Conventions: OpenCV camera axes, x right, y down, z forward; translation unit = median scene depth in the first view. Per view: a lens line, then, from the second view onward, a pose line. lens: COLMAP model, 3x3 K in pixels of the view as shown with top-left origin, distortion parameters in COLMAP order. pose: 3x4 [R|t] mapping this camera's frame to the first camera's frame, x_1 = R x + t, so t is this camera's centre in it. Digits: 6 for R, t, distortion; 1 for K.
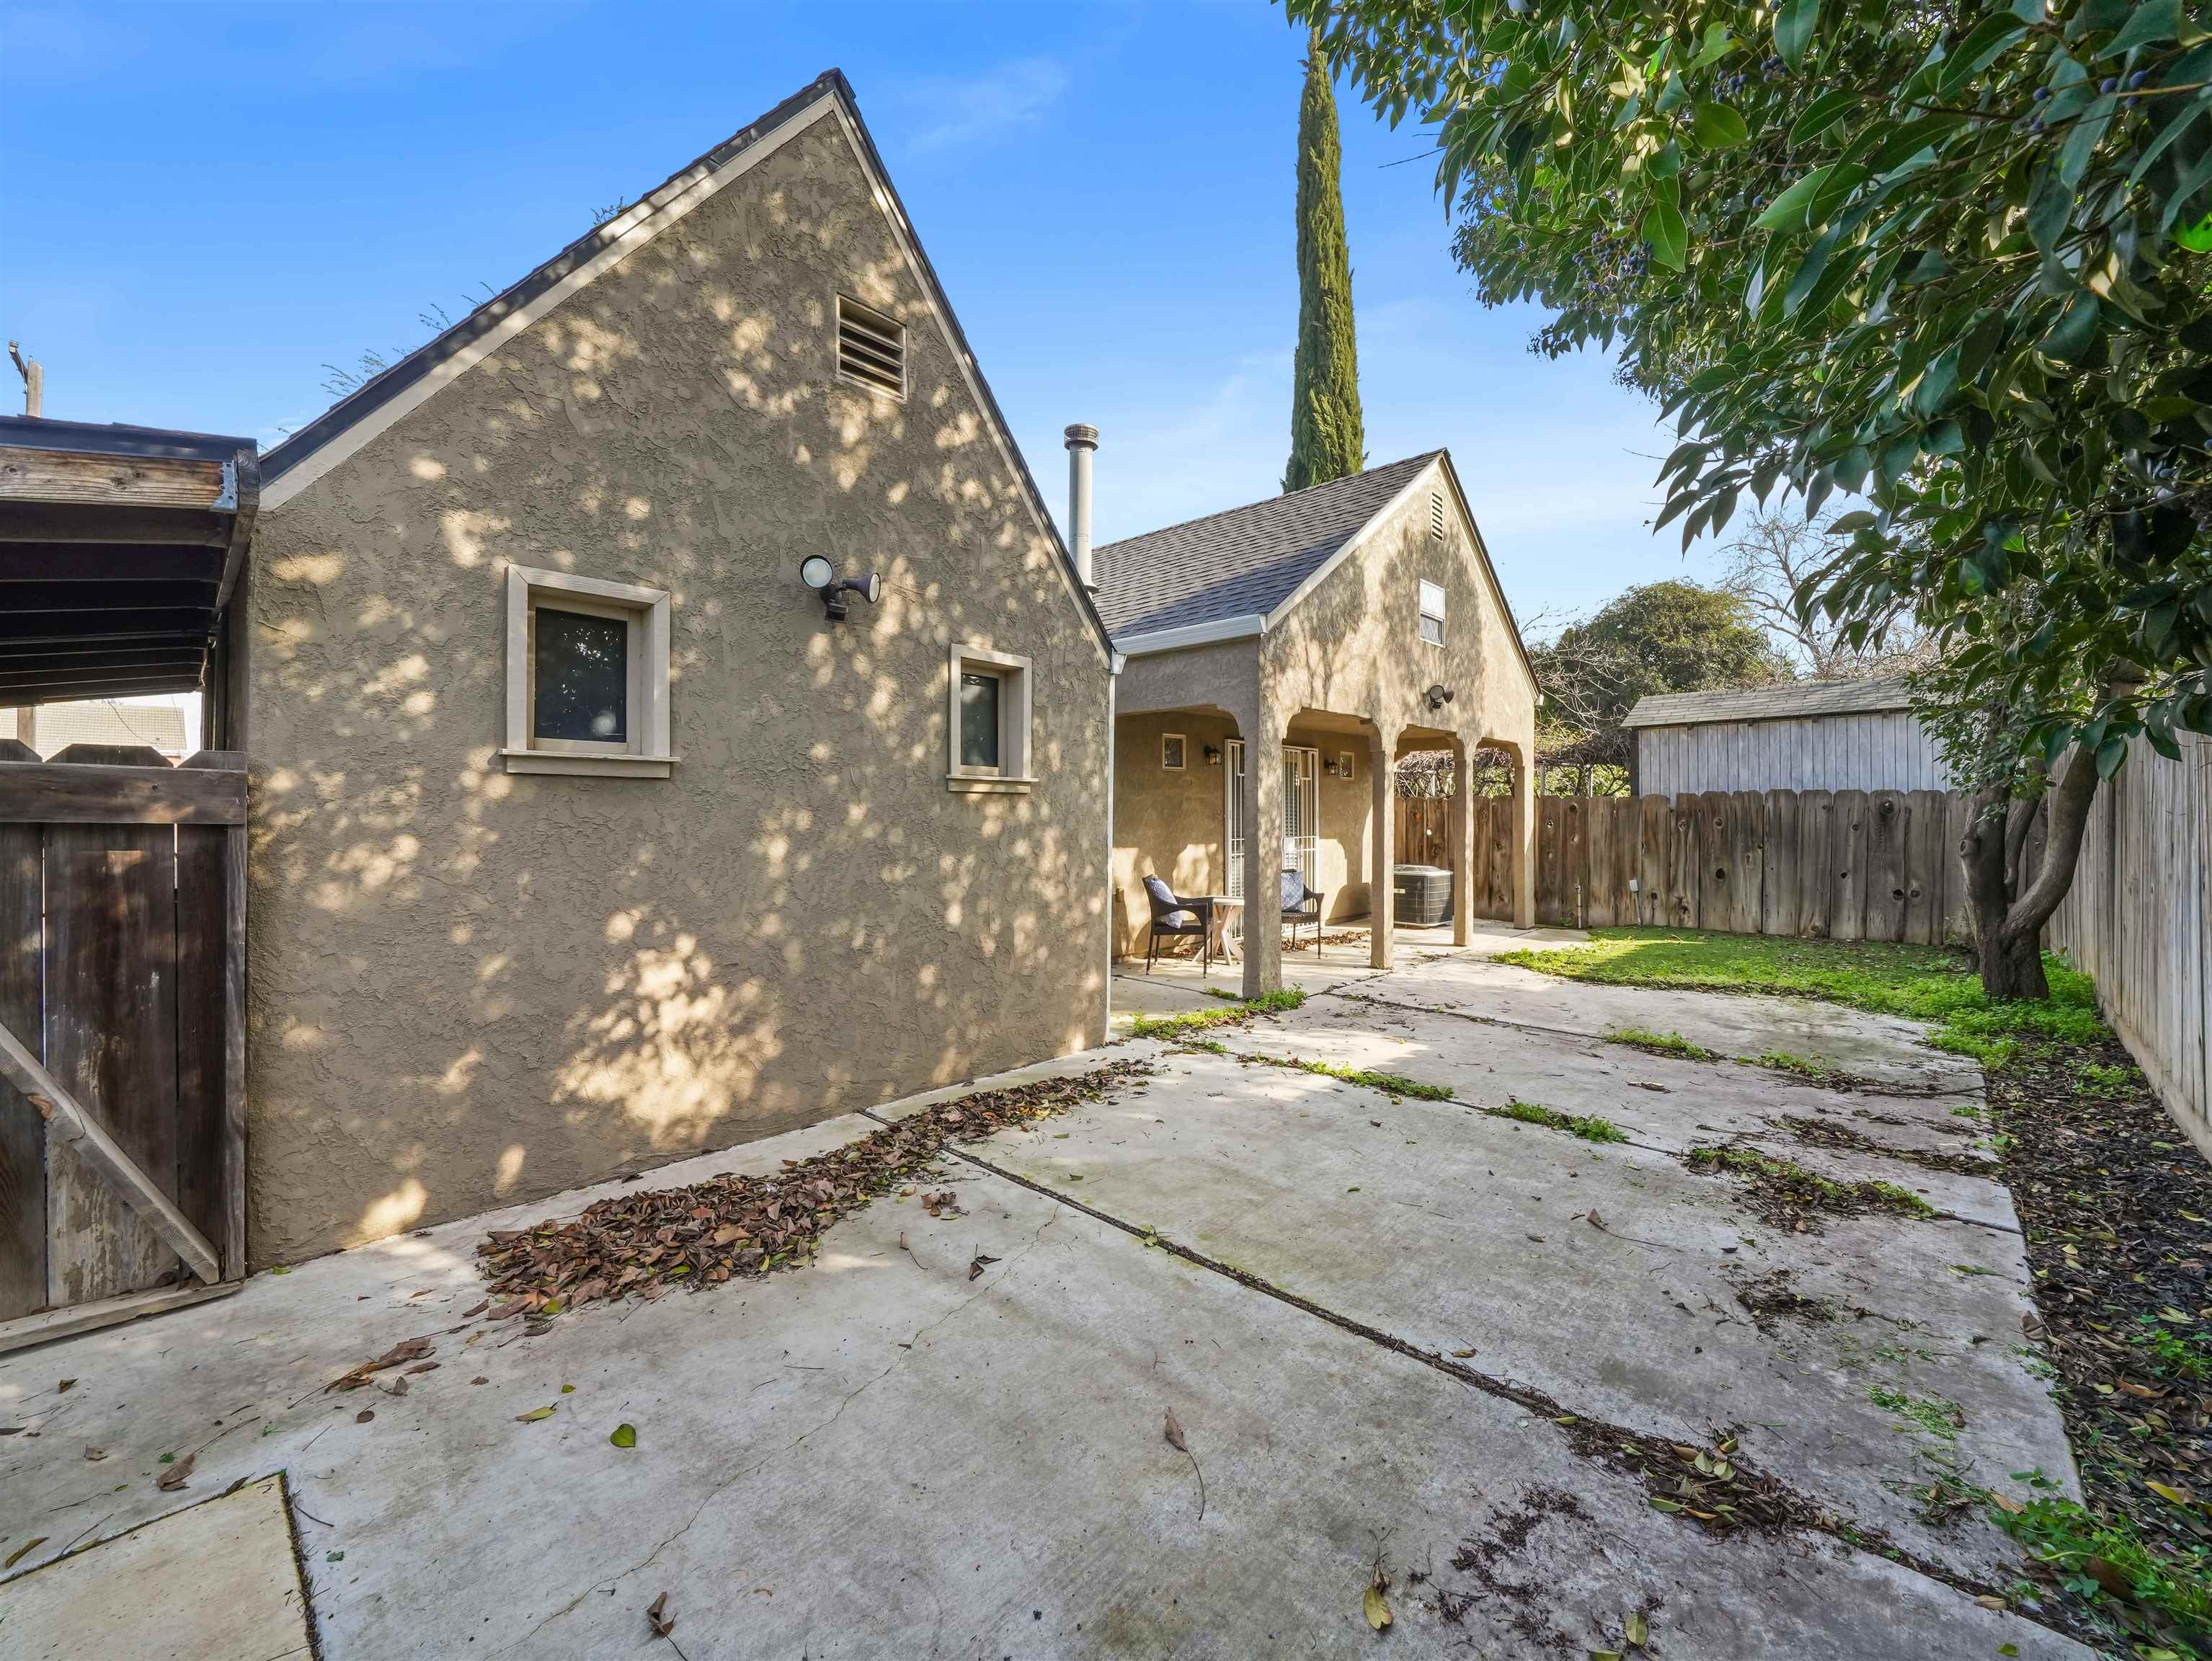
lens RADIAL K [[924.0, 0, 1096.9], [0, 924.0, 823.3], [0, 0, 1]] dist [-0.011164, 0.000597]
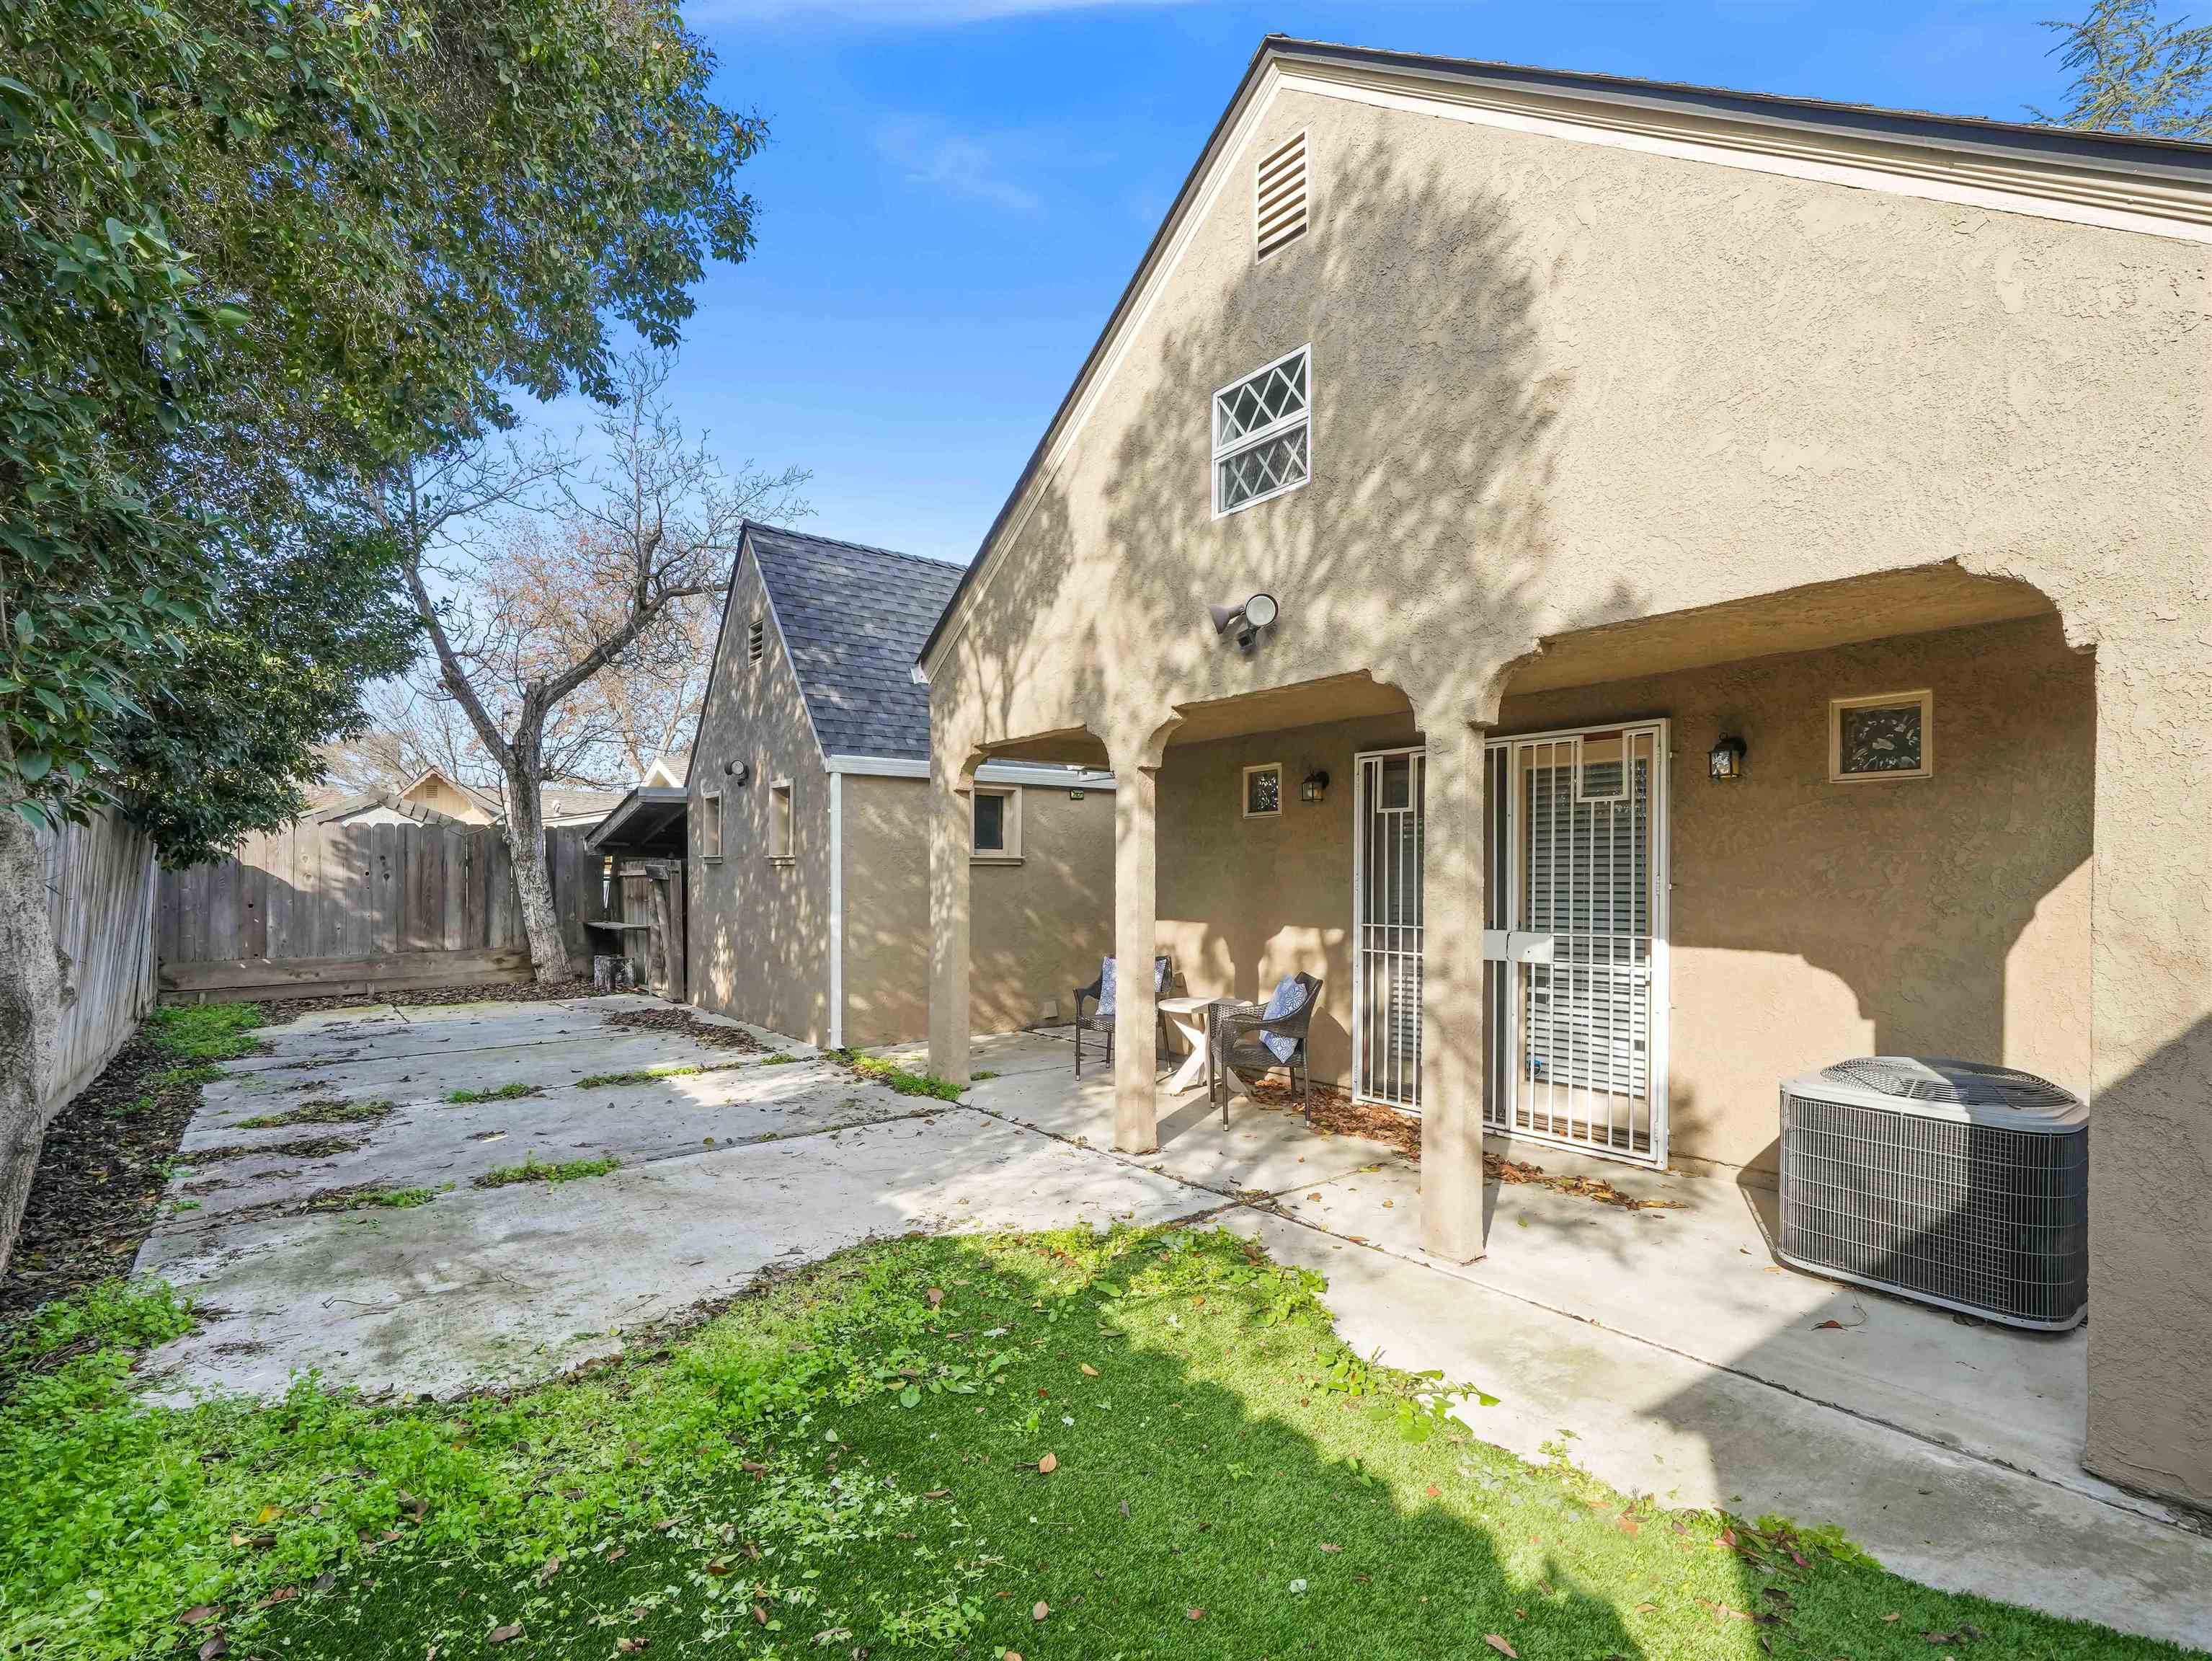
lens RADIAL K [[1061.4, 0, 1097.3], [0, 1061.4, 896.4], [0, 0, 1]] dist [-0.001970, 0.000205]
pose [[-0.184060, 0.013347, -0.982824, 1.056708], [-0.014058, 0.999770, 0.016210, -0.011054], [0.982814, 0.016801, -0.183830, 1.210999]]
